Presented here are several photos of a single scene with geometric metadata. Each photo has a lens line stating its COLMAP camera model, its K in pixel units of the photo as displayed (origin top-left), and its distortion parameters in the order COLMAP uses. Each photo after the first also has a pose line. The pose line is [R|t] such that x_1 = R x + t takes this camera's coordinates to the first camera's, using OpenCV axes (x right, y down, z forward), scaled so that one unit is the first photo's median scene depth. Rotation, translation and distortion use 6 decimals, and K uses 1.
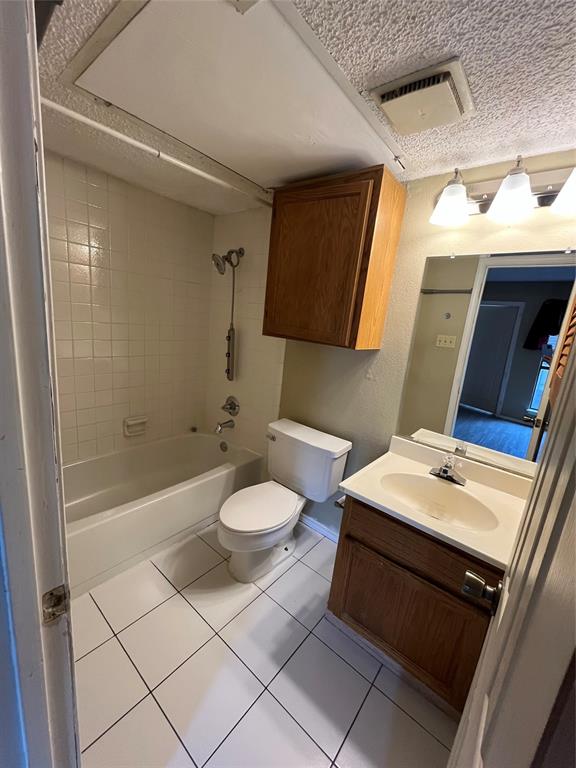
lens RADIAL K [[310.5, 0, 286.5], [0, 310.5, 384.1], [0, 0, 1]] dist [-0.000502, -0.000254]
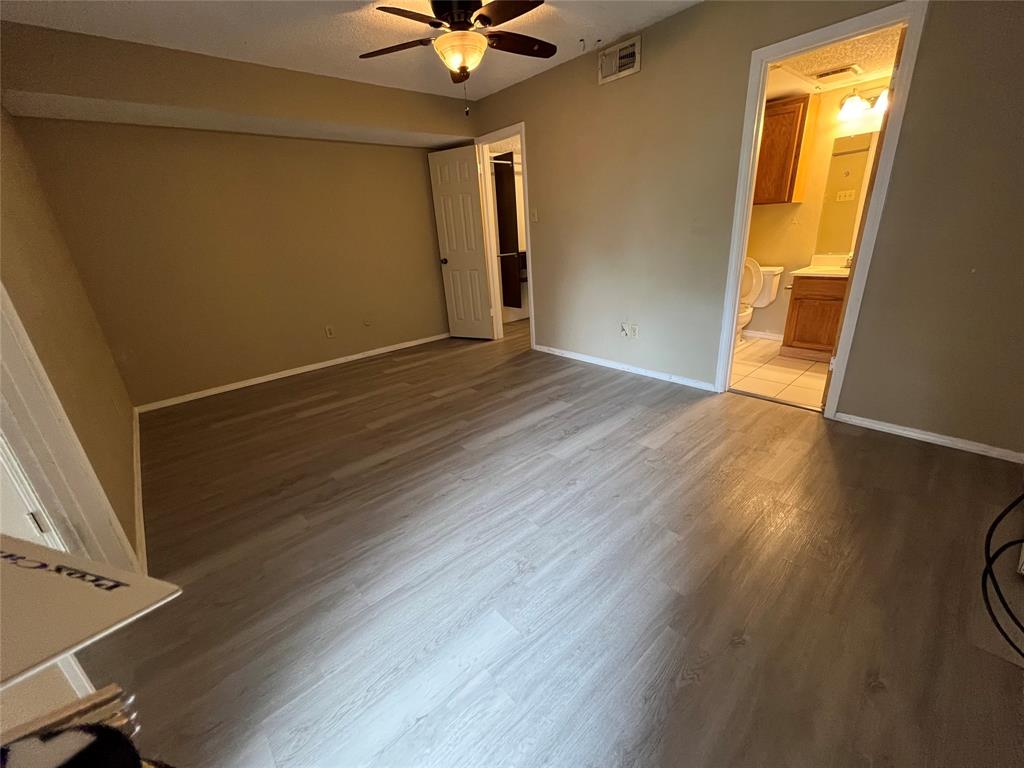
lens RADIAL K [[414.0, 0, 512.0], [0, 414.0, 384.0], [0, 0, 1]] dist [-0.000502, -0.000254]
pose [[0.975399, -0.099950, -0.196485, -1.022721], [0.126201, 0.983976, 0.125953, 0.428479], [0.180747, -0.147651, 0.972383, -1.825808]]
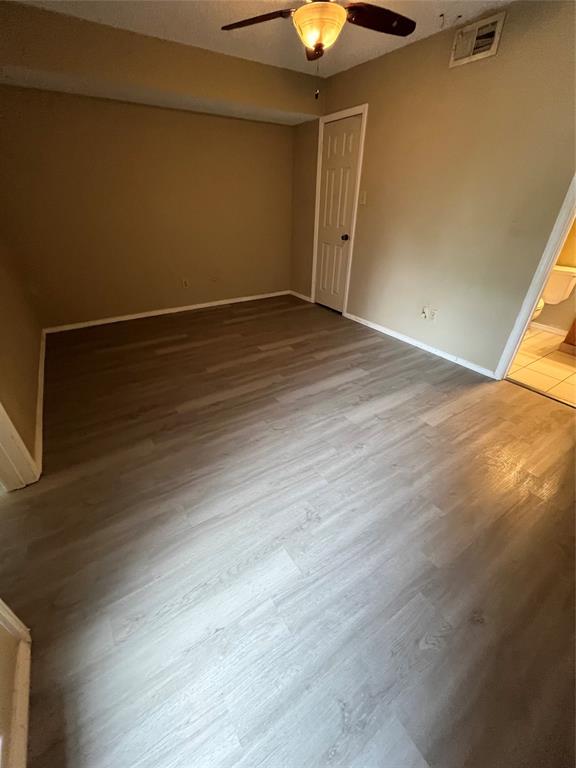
lens RADIAL K [[310.5, 0, 286.5], [0, 310.5, 384.1], [0, 0, 1]] dist [-0.000502, -0.000254]
pose [[0.951759, 0.073351, -0.297950, -1.057592], [0.021212, 0.952956, 0.302364, 0.305230], [0.306112, -0.294098, 0.905429, -1.665388]]
